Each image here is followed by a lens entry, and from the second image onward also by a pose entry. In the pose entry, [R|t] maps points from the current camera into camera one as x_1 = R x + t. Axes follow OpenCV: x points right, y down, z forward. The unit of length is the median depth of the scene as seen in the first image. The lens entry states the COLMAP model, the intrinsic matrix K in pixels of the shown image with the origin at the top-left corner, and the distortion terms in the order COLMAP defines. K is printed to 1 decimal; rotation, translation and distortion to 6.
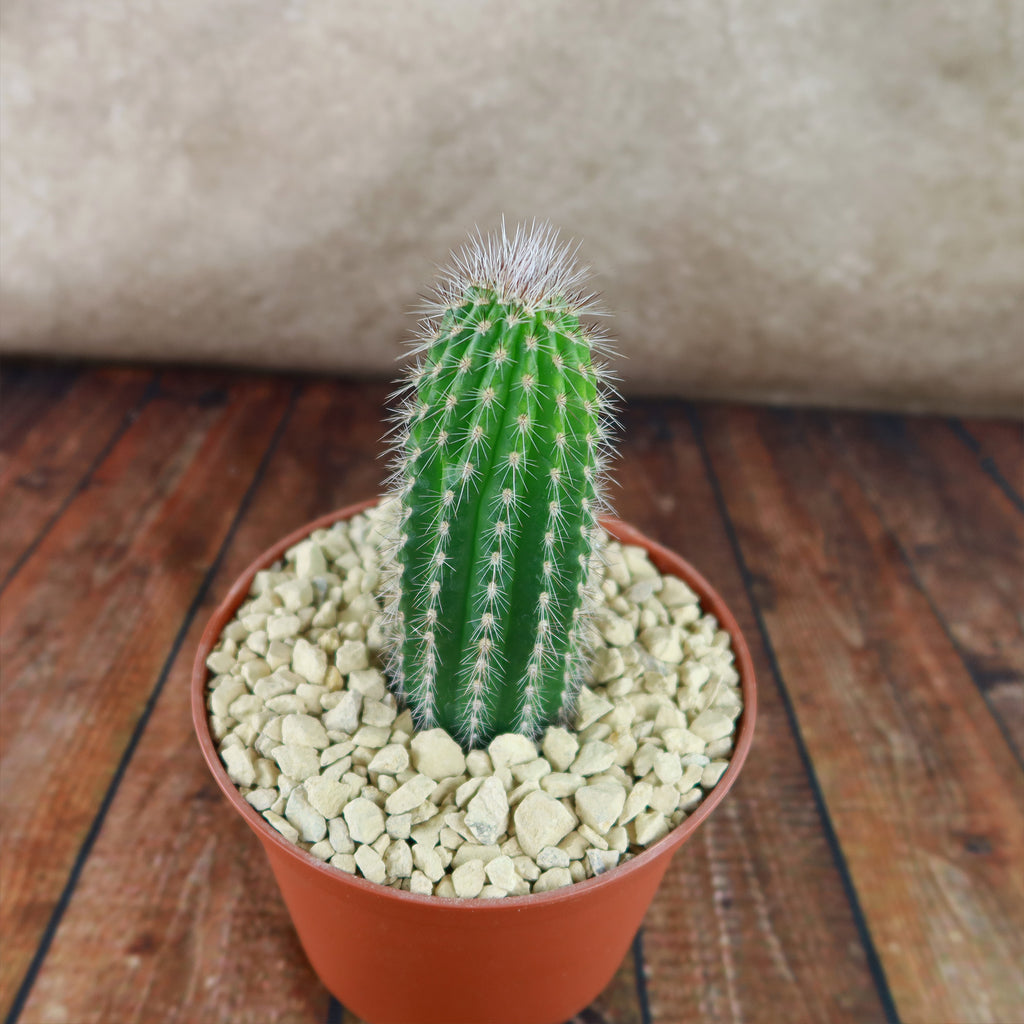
lens RADIAL K [[1082.9, 0, 523.8], [0, 1082.9, 508.1], [0, 0, 1]] dist [-0.013969, -0.020809]
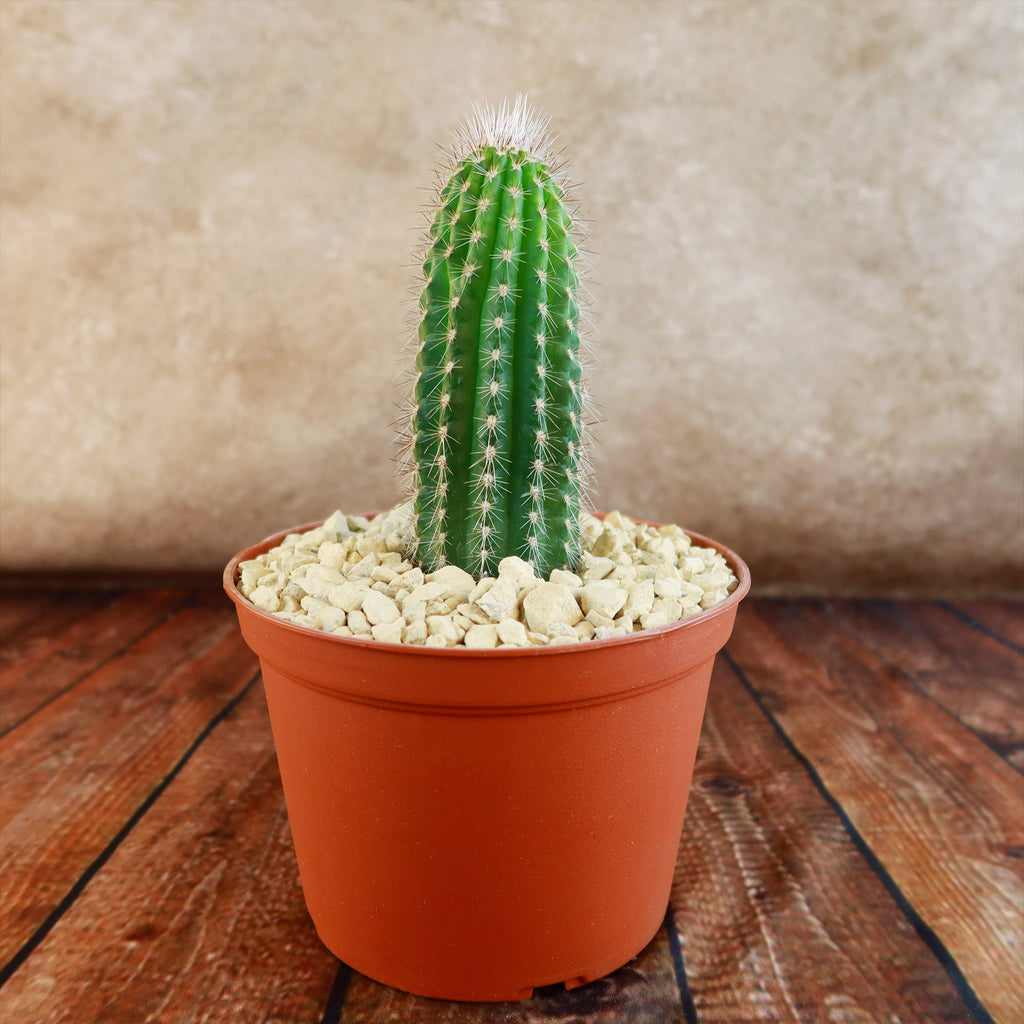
lens RADIAL K [[1063.8, 0, 512.0], [0, 1063.8, 512.0], [0, 0, 1]] dist [-0.033968, 0.009783]
pose [[0.998827, -0.045994, -0.015134, 0.000065], [0.035495, 0.908110, -0.417224, 0.383979], [0.032933, 0.416198, 0.908678, 0.012727]]
